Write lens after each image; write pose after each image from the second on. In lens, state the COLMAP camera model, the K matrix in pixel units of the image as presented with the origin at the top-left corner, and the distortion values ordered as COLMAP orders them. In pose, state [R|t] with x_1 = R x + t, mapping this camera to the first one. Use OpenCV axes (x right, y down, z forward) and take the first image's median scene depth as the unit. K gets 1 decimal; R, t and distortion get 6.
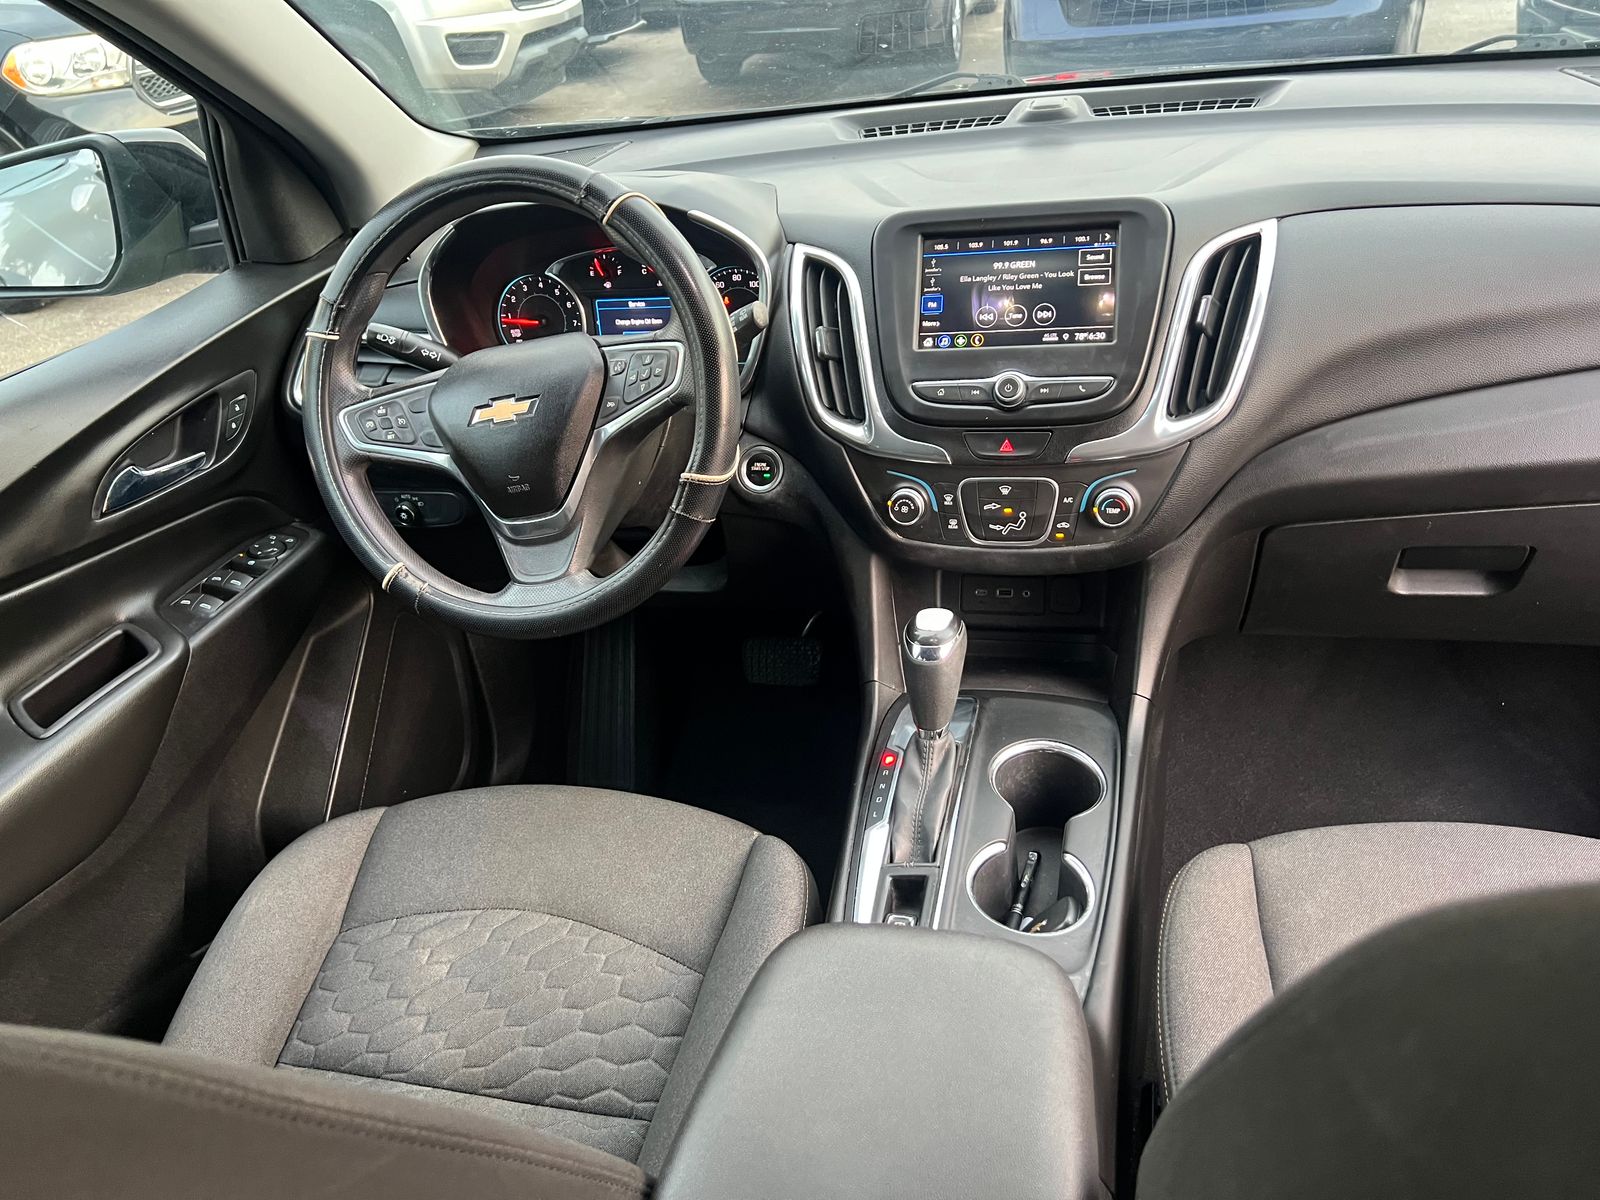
lens RADIAL K [[1140.2, 0, 800.0], [0, 1140.2, 600.0], [0, 0, 1]] dist [0.039175, -0.086092]
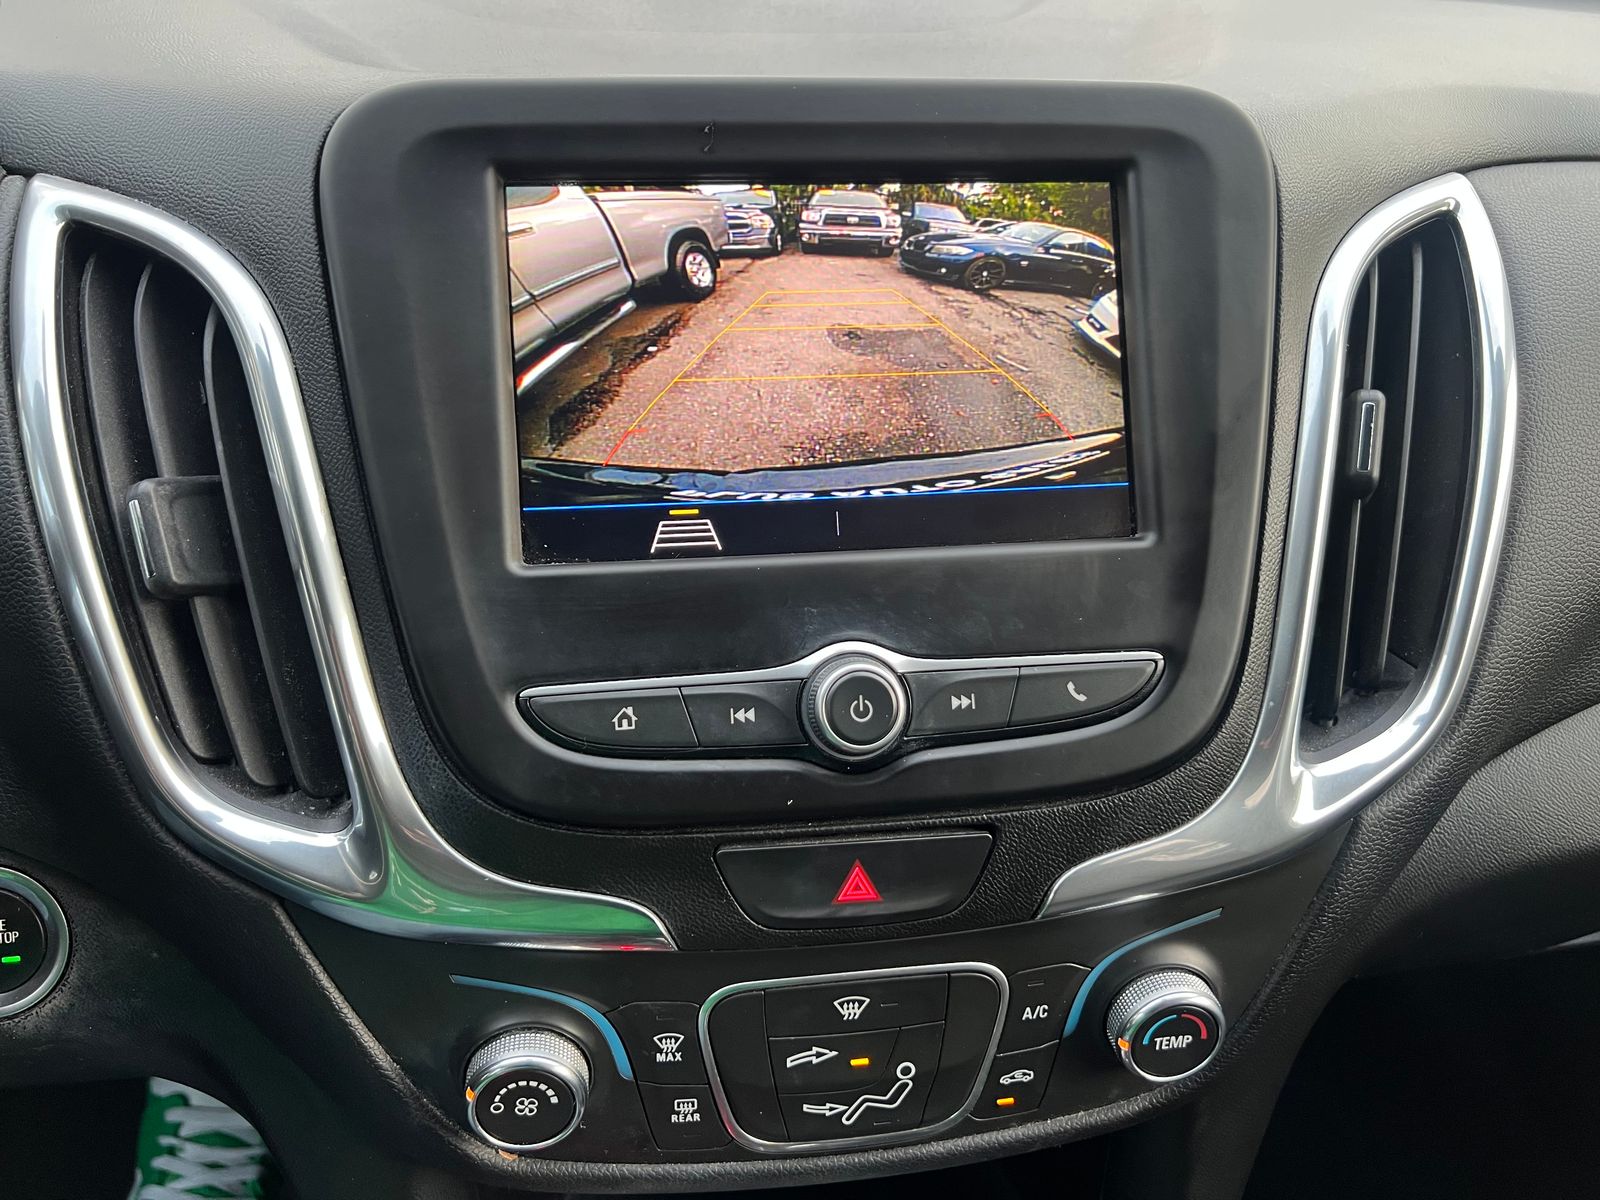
lens RADIAL K [[1140.2, 0, 800.0], [0, 1140.2, 600.0], [0, 0, 1]] dist [0.039175, -0.086092]
pose [[0.900561, -0.093556, 0.424543, 0.042418], [0.074009, 0.995307, 0.062344, -0.225598], [-0.428383, -0.024725, 0.903259, 0.712171]]
